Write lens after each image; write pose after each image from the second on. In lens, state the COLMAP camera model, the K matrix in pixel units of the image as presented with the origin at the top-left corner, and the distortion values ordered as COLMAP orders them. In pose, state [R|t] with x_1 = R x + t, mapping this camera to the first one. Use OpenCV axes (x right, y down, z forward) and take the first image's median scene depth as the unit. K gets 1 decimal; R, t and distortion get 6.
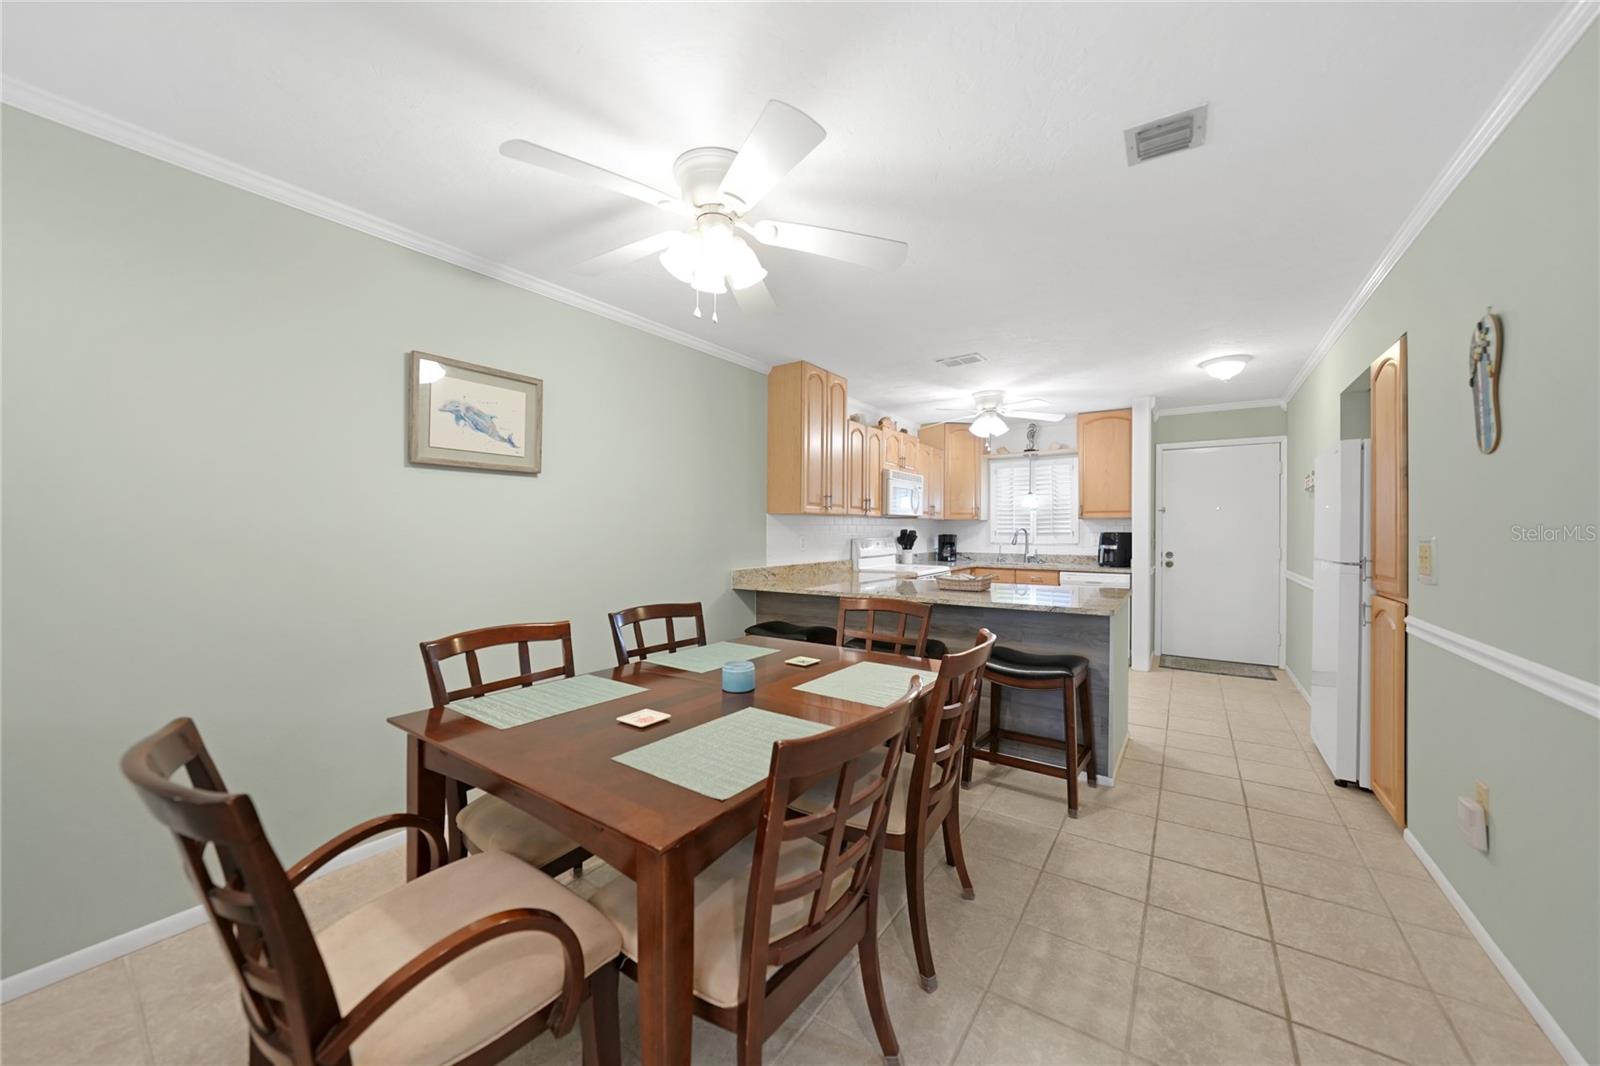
lens RADIAL K [[565.6, 0, 805.8], [0, 565.6, 529.9], [0, 0, 1]] dist [-0.016033, 0.000140]
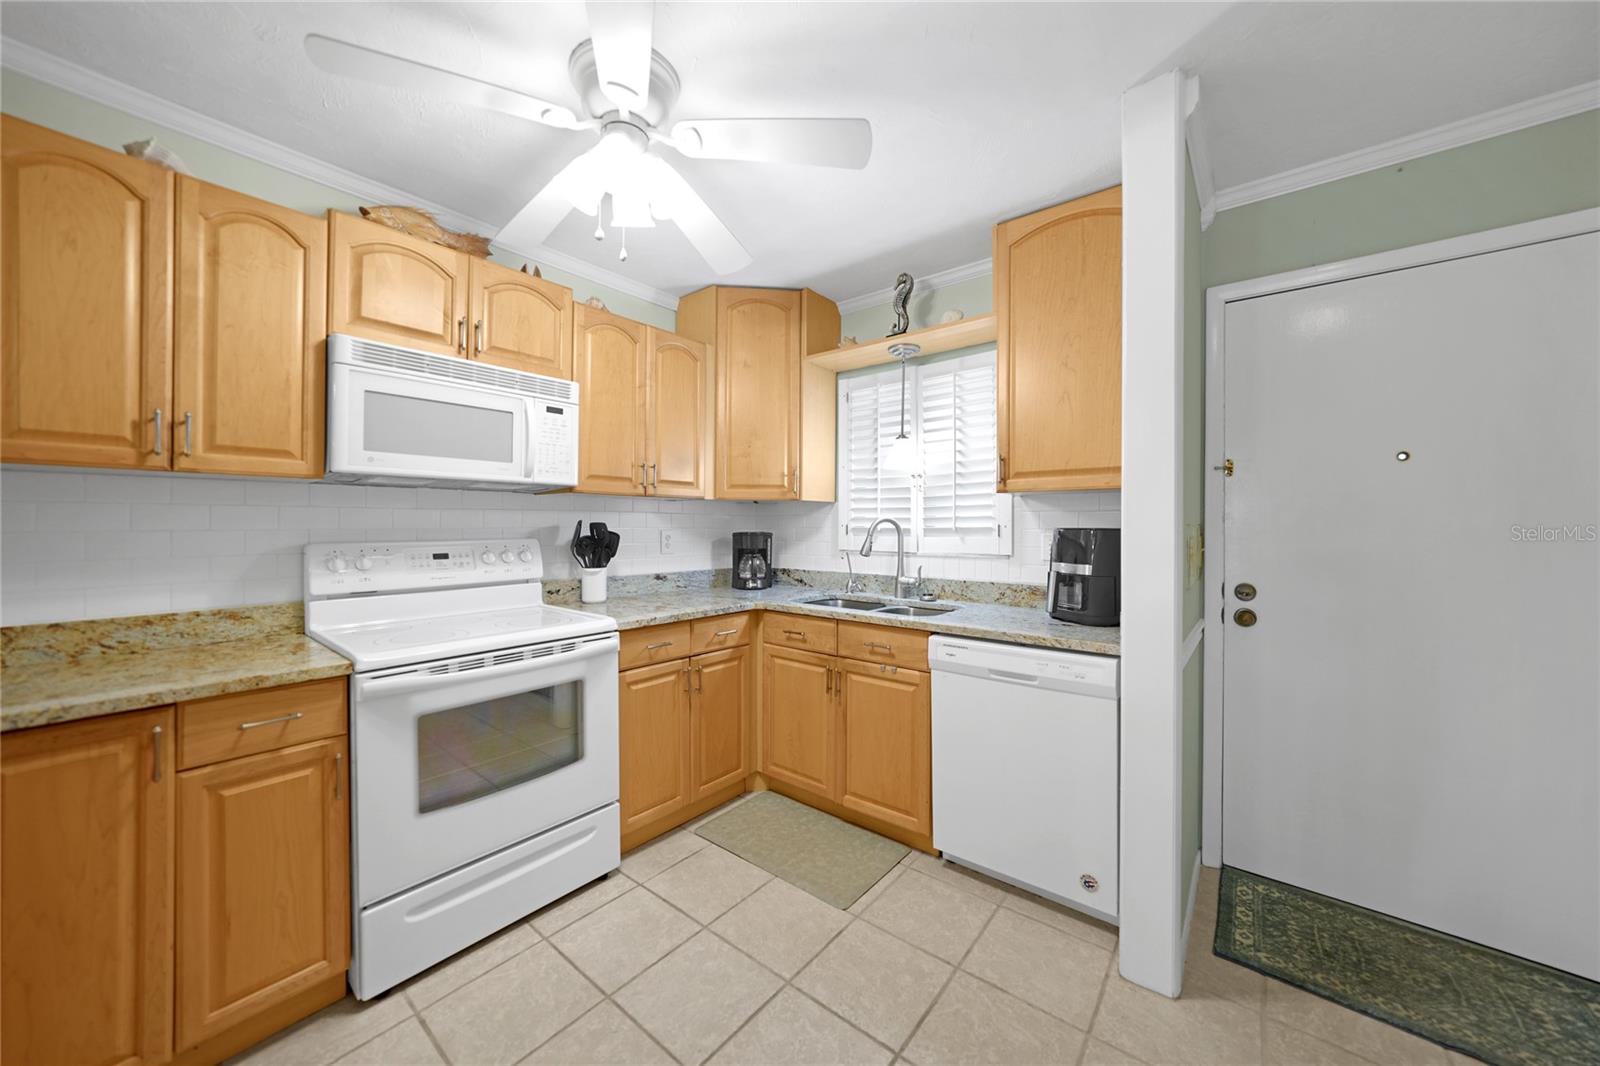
lens RADIAL K [[565.6, 0, 805.8], [0, 565.6, 529.9], [0, 0, 1]] dist [-0.016033, 0.000140]
pose [[0.997070, 0.001526, -0.076481, 0.395697], [-0.001057, 0.999980, 0.006174, 0.004026], [0.076489, -0.006075, 0.997052, 0.623975]]
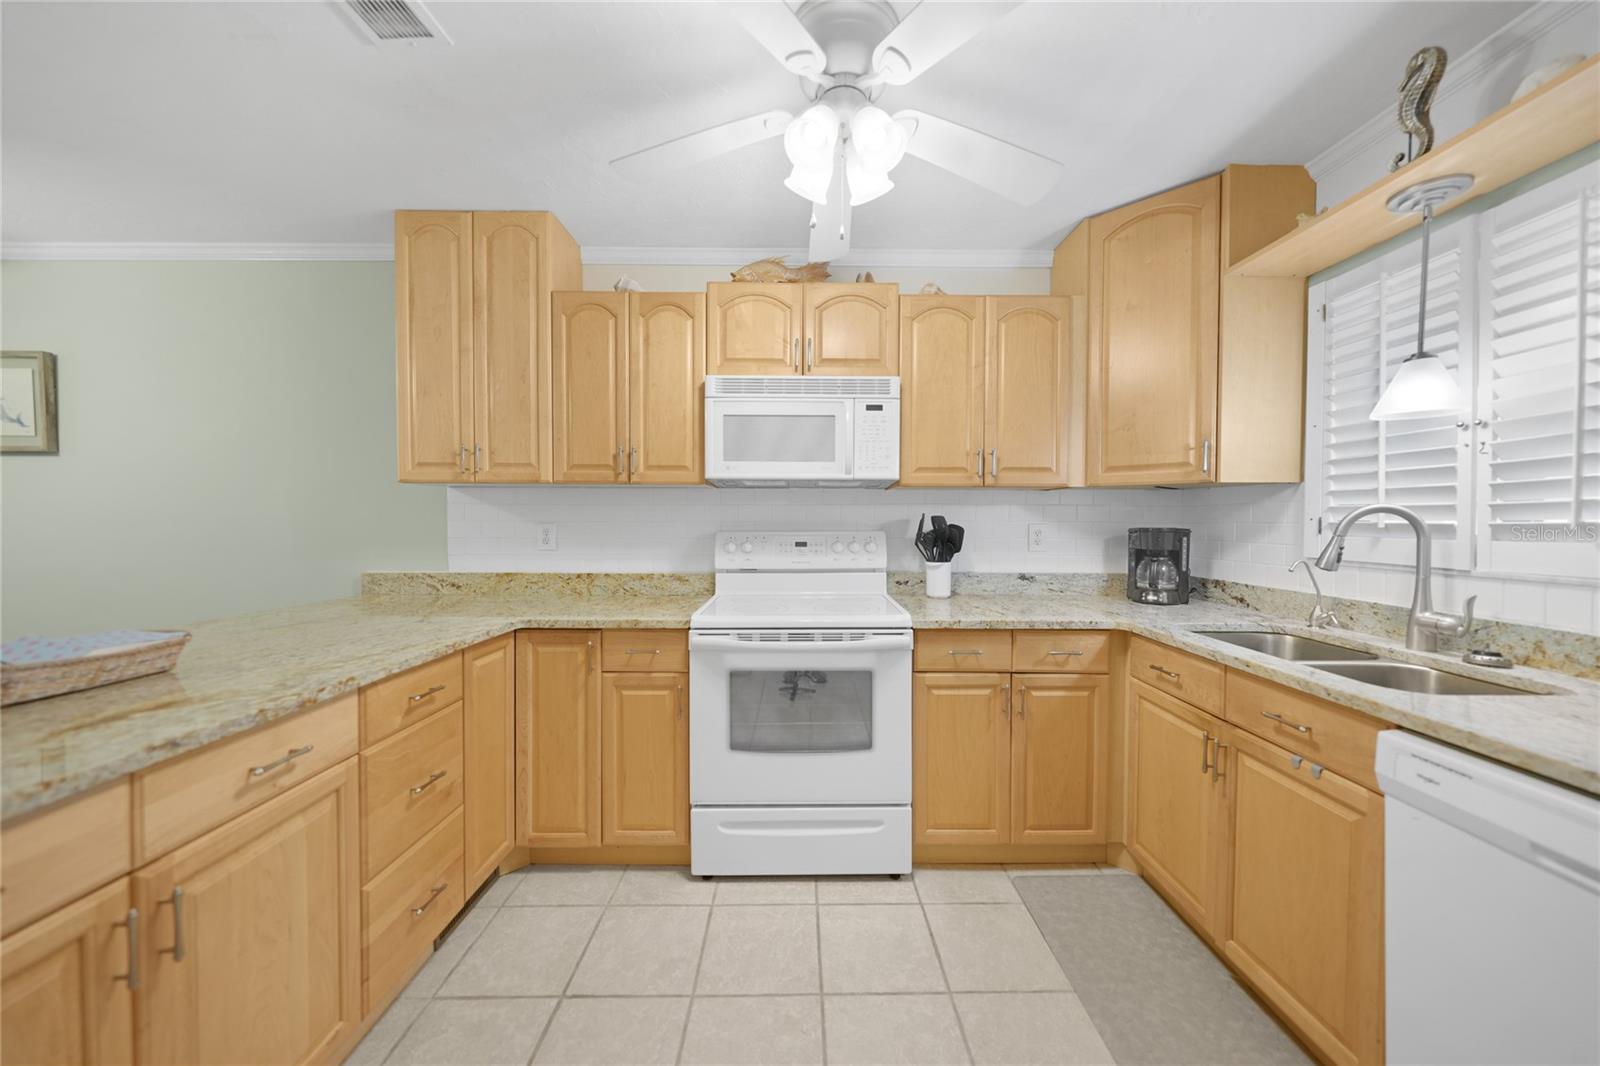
lens RADIAL K [[548.5, 0, 802.5], [0, 548.5, 532.8], [0, 0, 1]] dist [-0.005160, 0.000407]
pose [[0.574950, 0.021250, -0.817913, 0.483658], [-0.003624, 0.999719, 0.023426, 0.004714], [0.818181, -0.010505, 0.574865, 0.728264]]
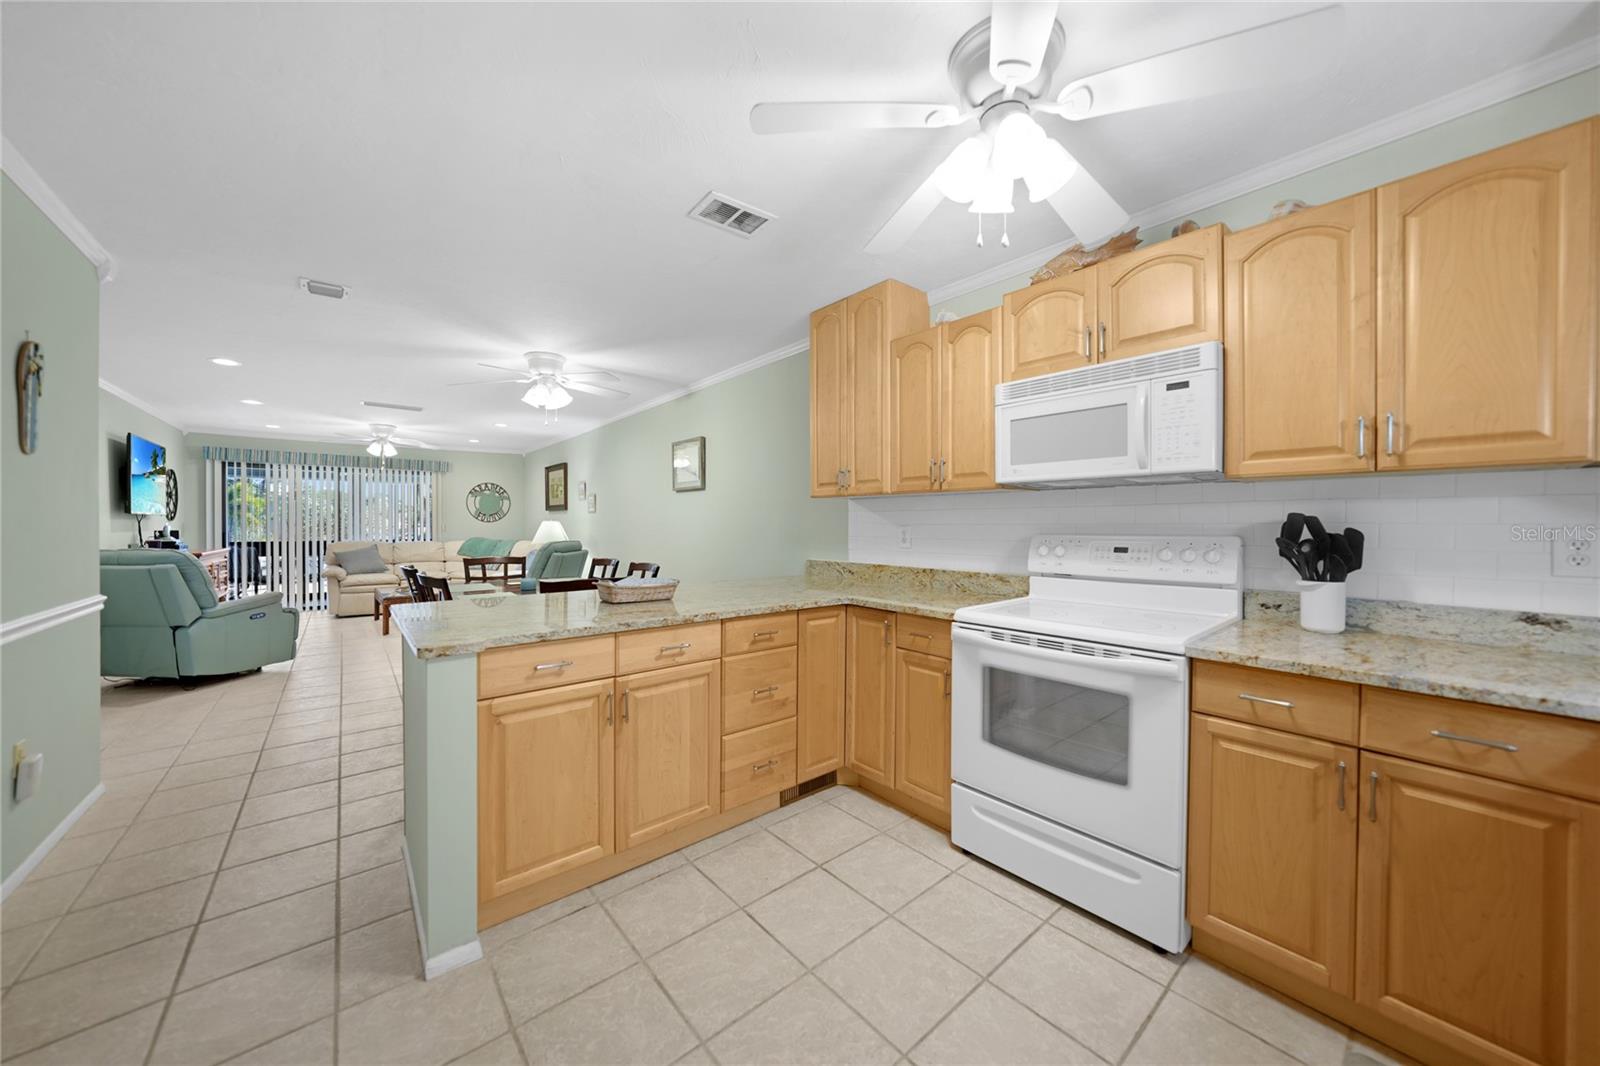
lens RADIAL K [[558.7, 0, 807.0], [0, 558.7, 531.7], [0, 0, 1]] dist [-0.032623, 0.006843]
pose [[-0.265038, 0.016344, -0.964099, 0.561225], [0.000809, 0.999860, 0.016728, 0.004552], [0.964238, 0.003654, -0.265014, 0.868922]]
